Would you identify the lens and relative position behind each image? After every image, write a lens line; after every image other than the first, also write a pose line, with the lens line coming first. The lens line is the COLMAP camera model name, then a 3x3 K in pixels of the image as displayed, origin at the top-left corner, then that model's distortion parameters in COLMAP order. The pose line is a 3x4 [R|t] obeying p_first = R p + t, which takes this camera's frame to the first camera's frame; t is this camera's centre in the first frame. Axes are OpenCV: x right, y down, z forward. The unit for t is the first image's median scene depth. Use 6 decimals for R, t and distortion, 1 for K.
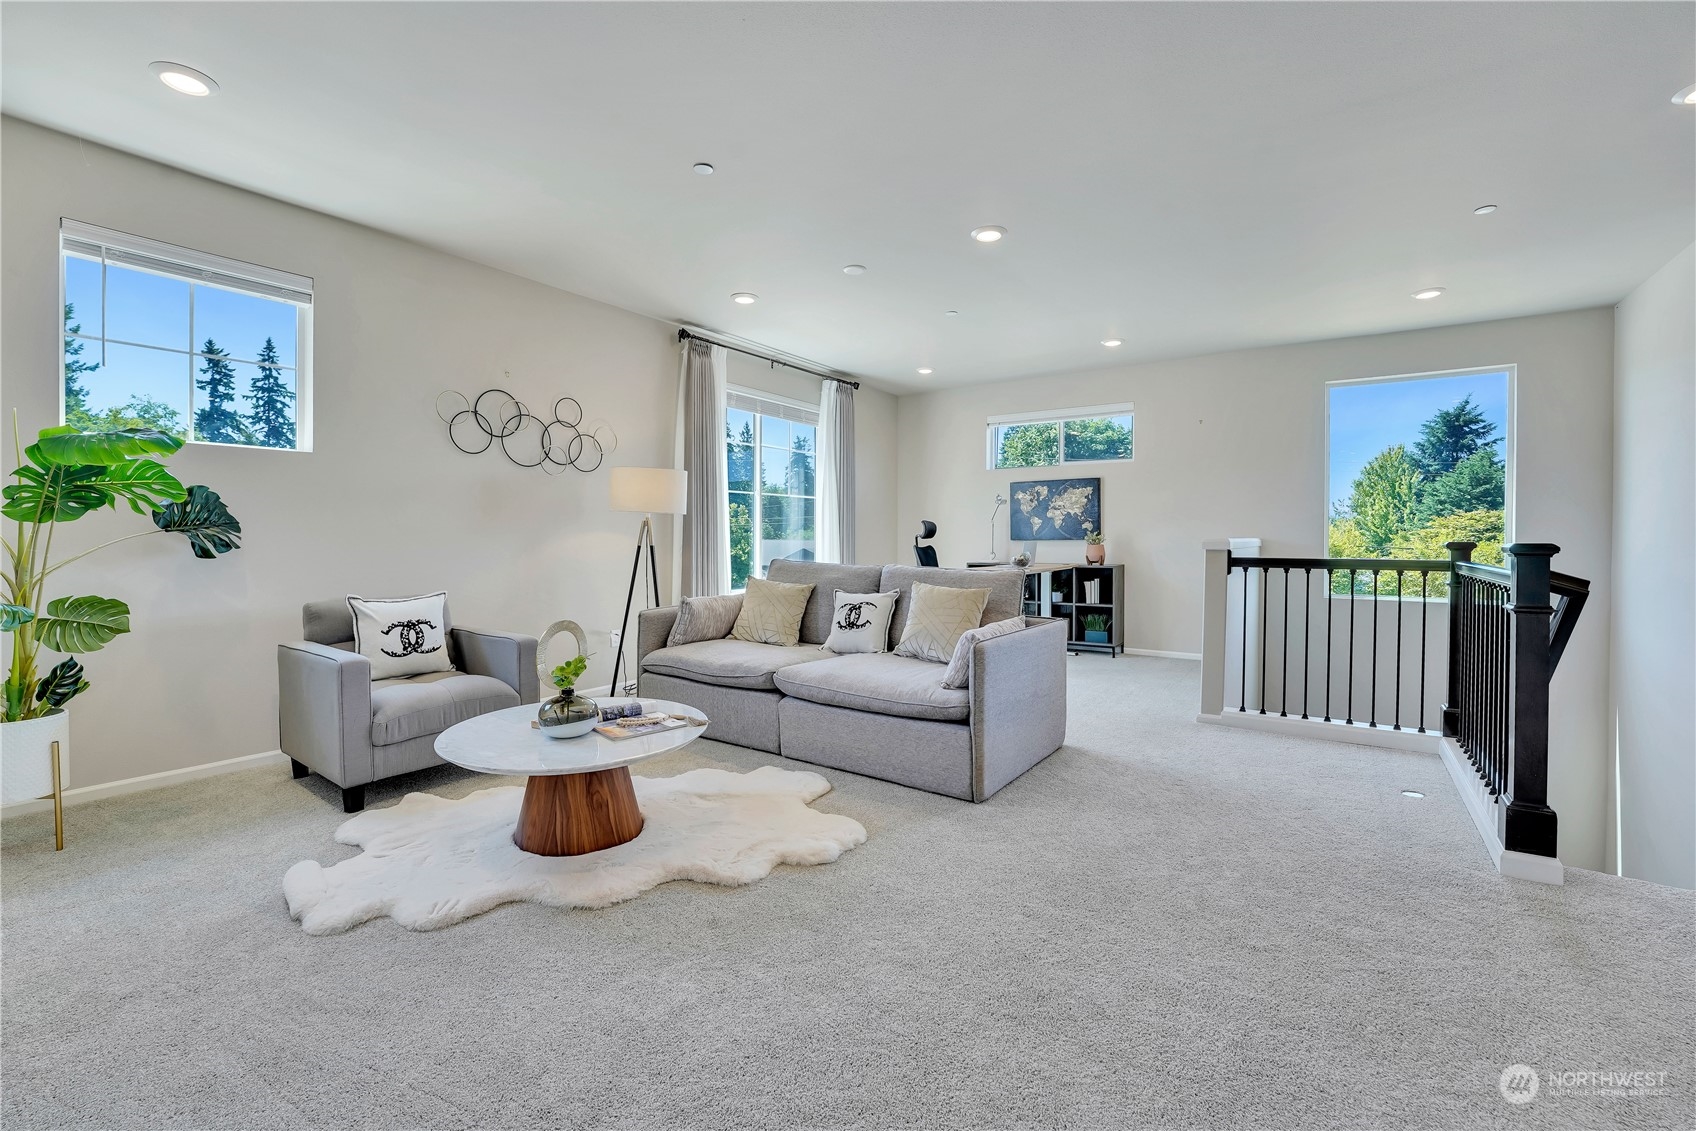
lens RADIAL K [[709.7, 0, 842.4], [0, 709.7, 551.0], [0, 0, 1]] dist [-0.013609, 0.001441]
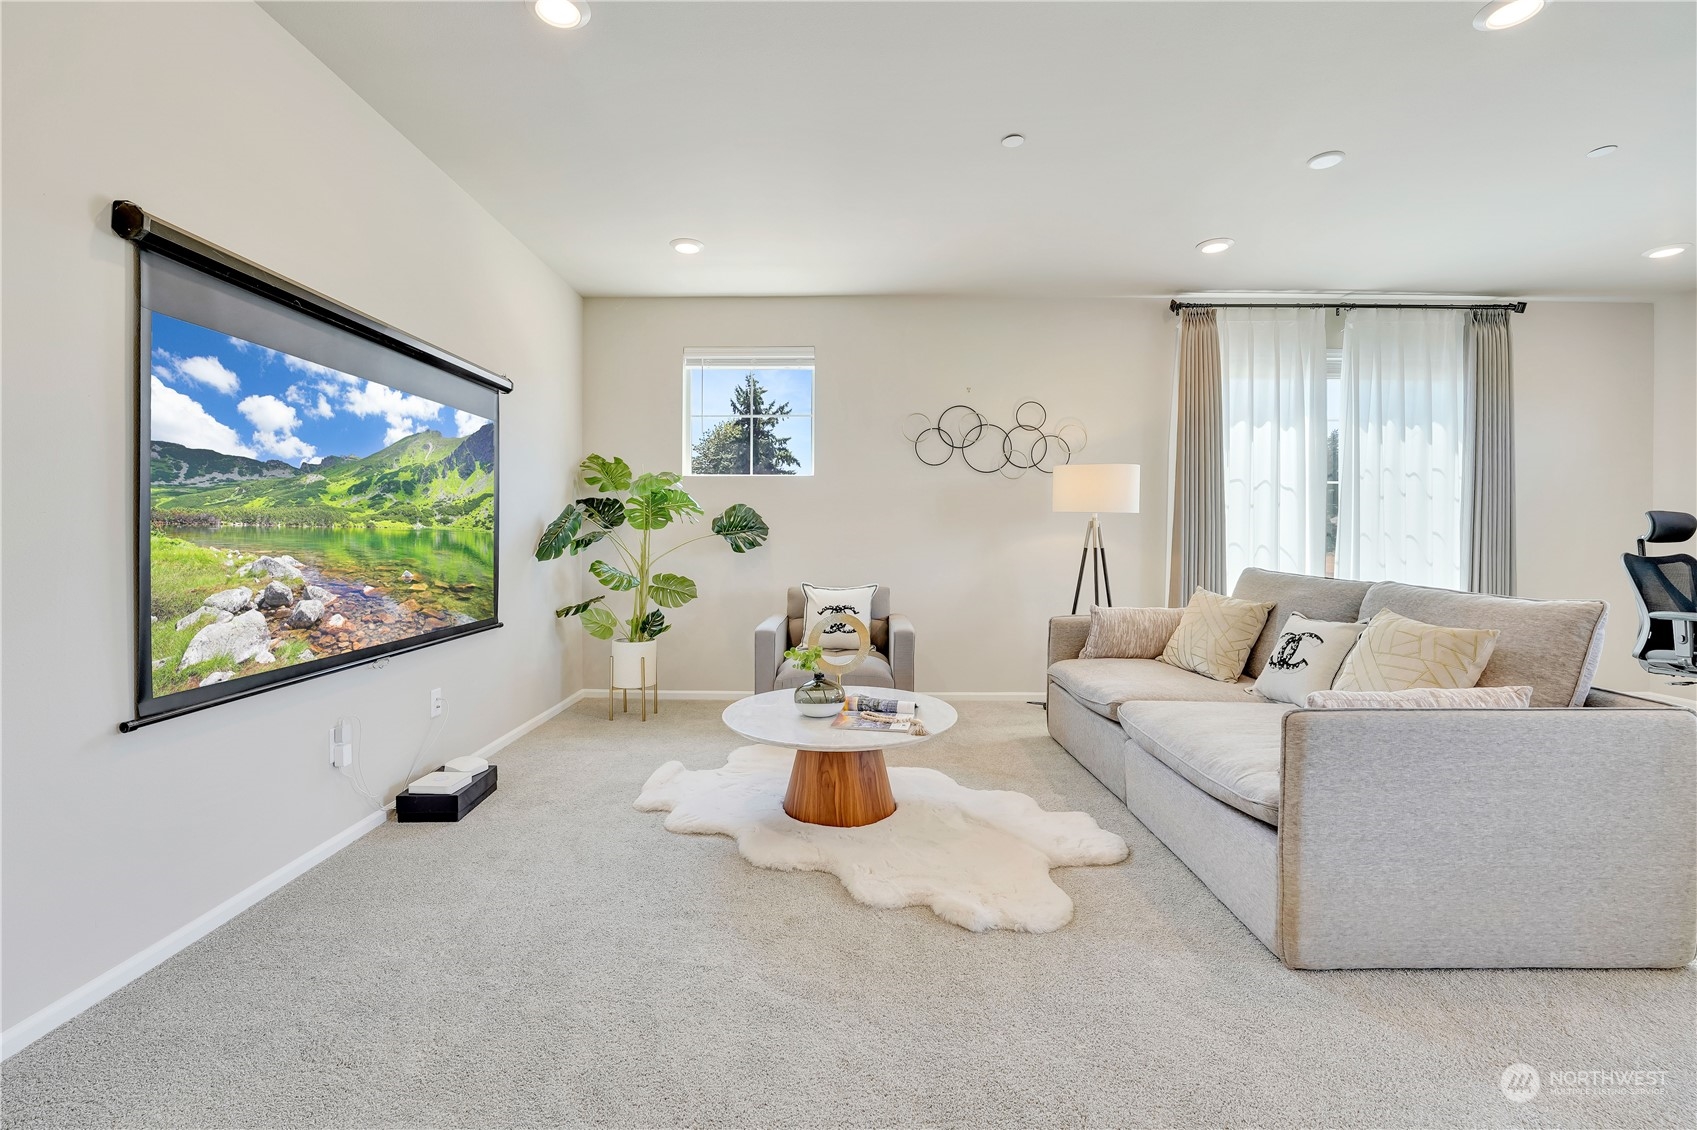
lens RADIAL K [[710.2, 0, 841.2], [0, 710.2, 541.5], [0, 0, 1]] dist [-0.013609, 0.001441]
pose [[0.578352, 0.004528, -0.815775, 0.207478], [-0.017400, 0.999826, -0.006786, -0.003130], [0.815602, 0.018119, 0.578330, 0.140299]]
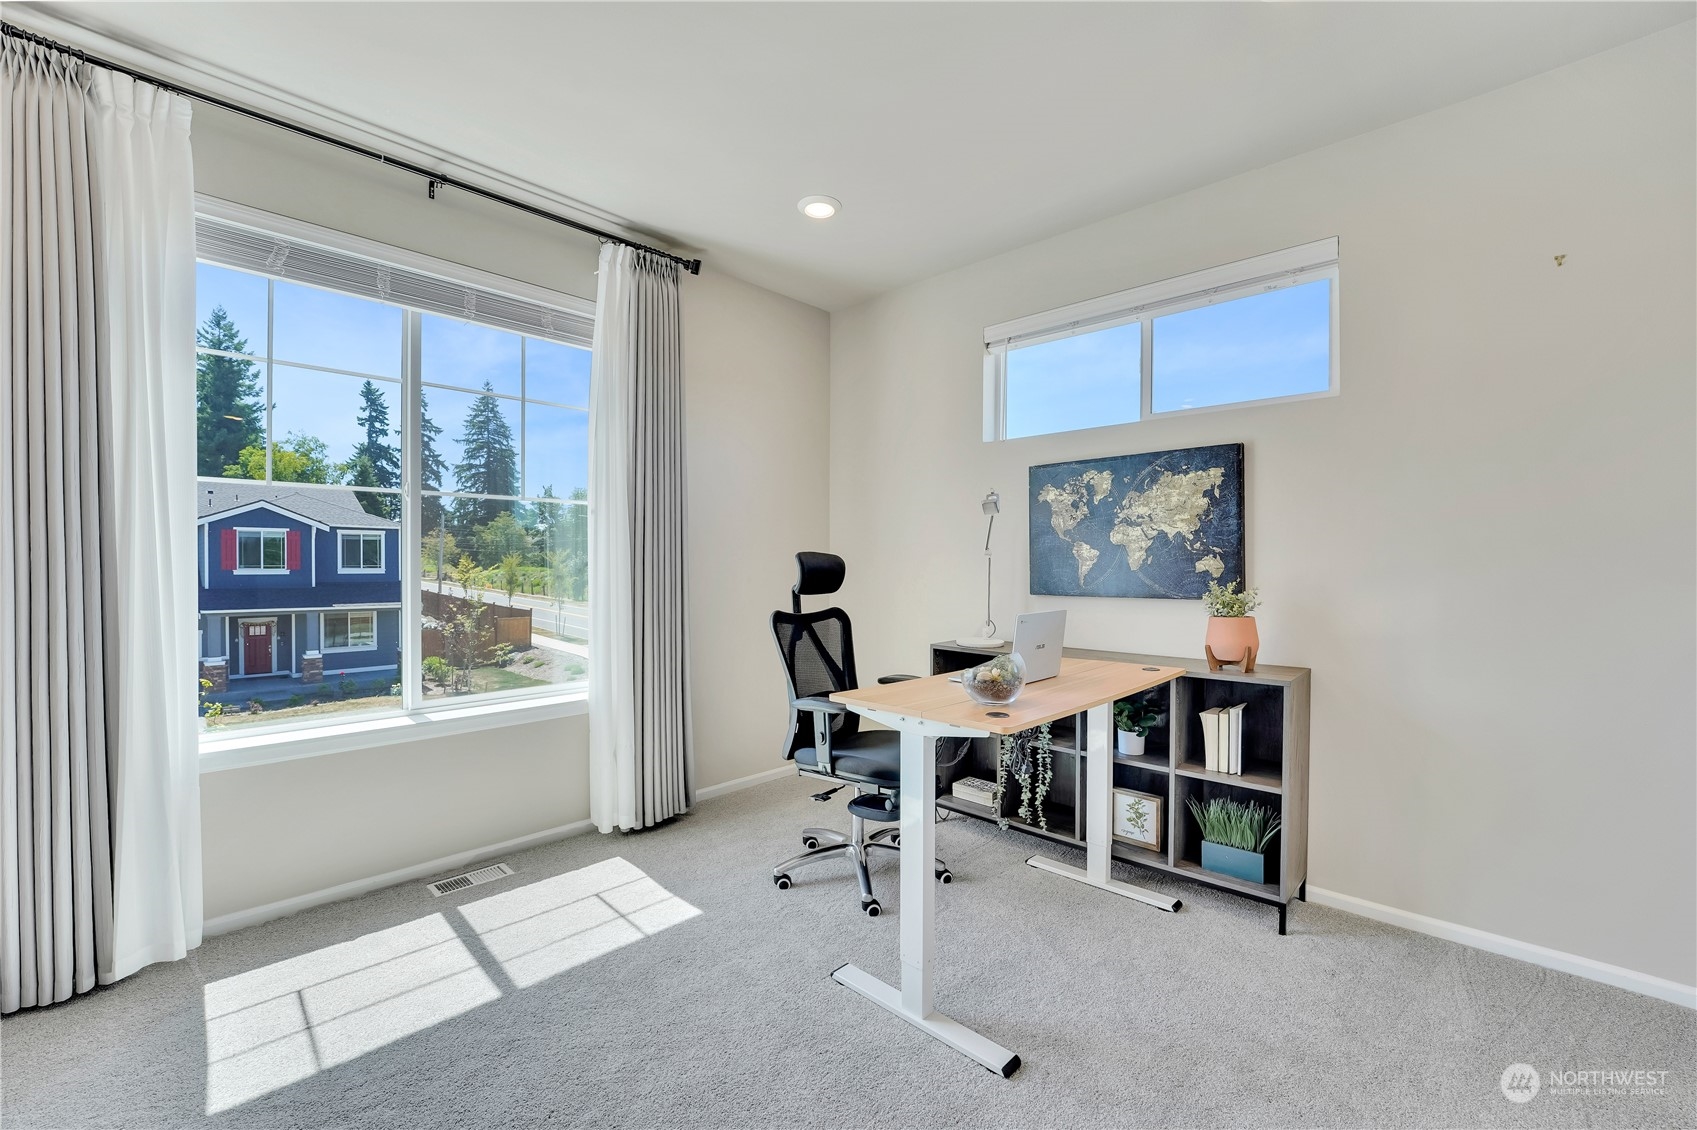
lens RADIAL K [[710.2, 0, 861.8], [0, 710.2, 571.6], [0, 0, 1]] dist [-0.013609, 0.001441]
pose [[0.992415, 0.003965, -0.122869, 0.211611], [-0.004653, 0.999975, -0.005311, -0.030681], [0.122845, 0.005842, 0.992409, 0.613431]]
